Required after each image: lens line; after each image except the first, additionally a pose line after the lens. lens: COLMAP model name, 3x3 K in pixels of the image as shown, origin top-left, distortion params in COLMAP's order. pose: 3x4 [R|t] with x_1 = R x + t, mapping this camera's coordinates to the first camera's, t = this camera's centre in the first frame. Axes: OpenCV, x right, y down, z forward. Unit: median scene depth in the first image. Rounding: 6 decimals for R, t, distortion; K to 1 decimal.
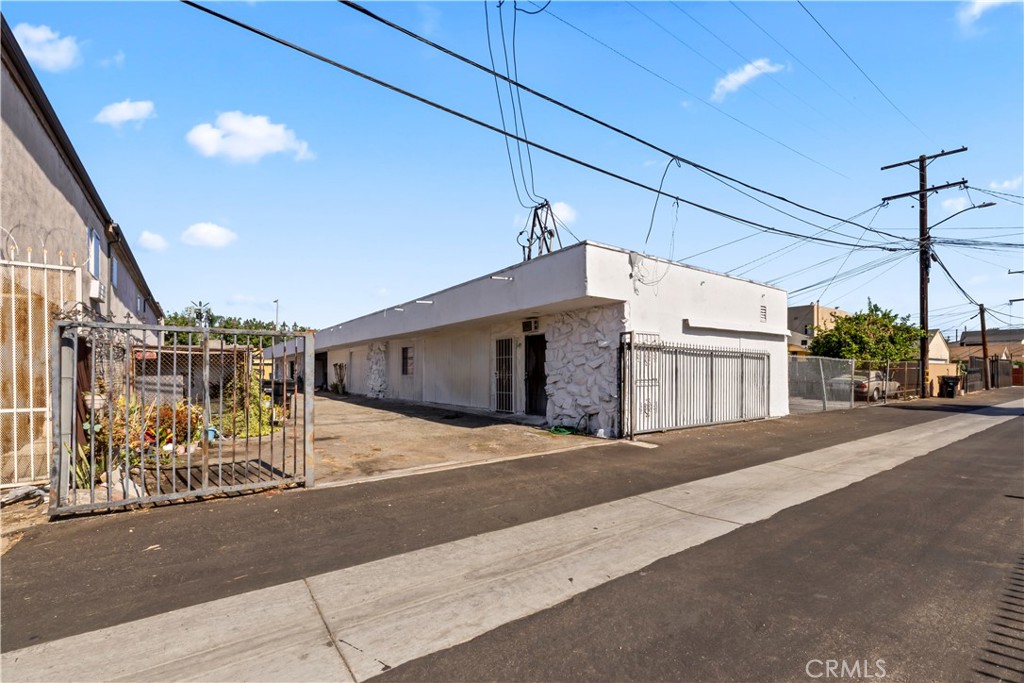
lens RADIAL K [[450.4, 0, 498.5], [0, 450.4, 381.5], [0, 0, 1]] dist [-0.001459, 0.000455]
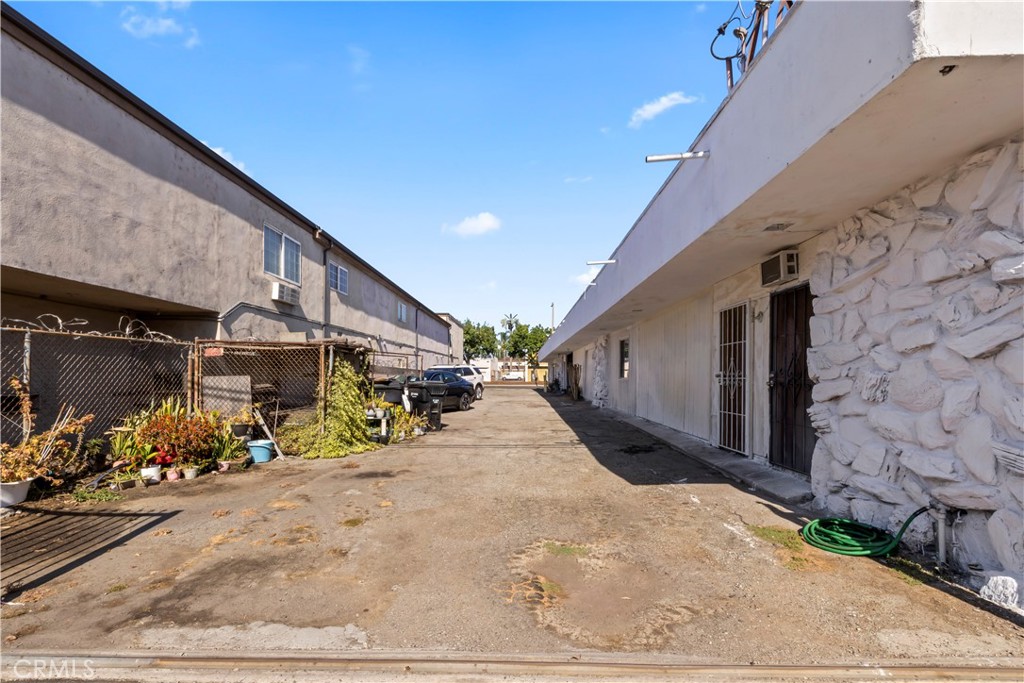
lens RADIAL K [[450.4, 0, 498.5], [0, 450.4, 381.5], [0, 0, 1]] dist [-0.001459, 0.000455]
pose [[0.802247, 0.012141, -0.596869, 0.121935], [-0.016553, 0.999861, -0.001911, -0.007151], [0.596763, 0.011413, 0.802336, 0.506074]]
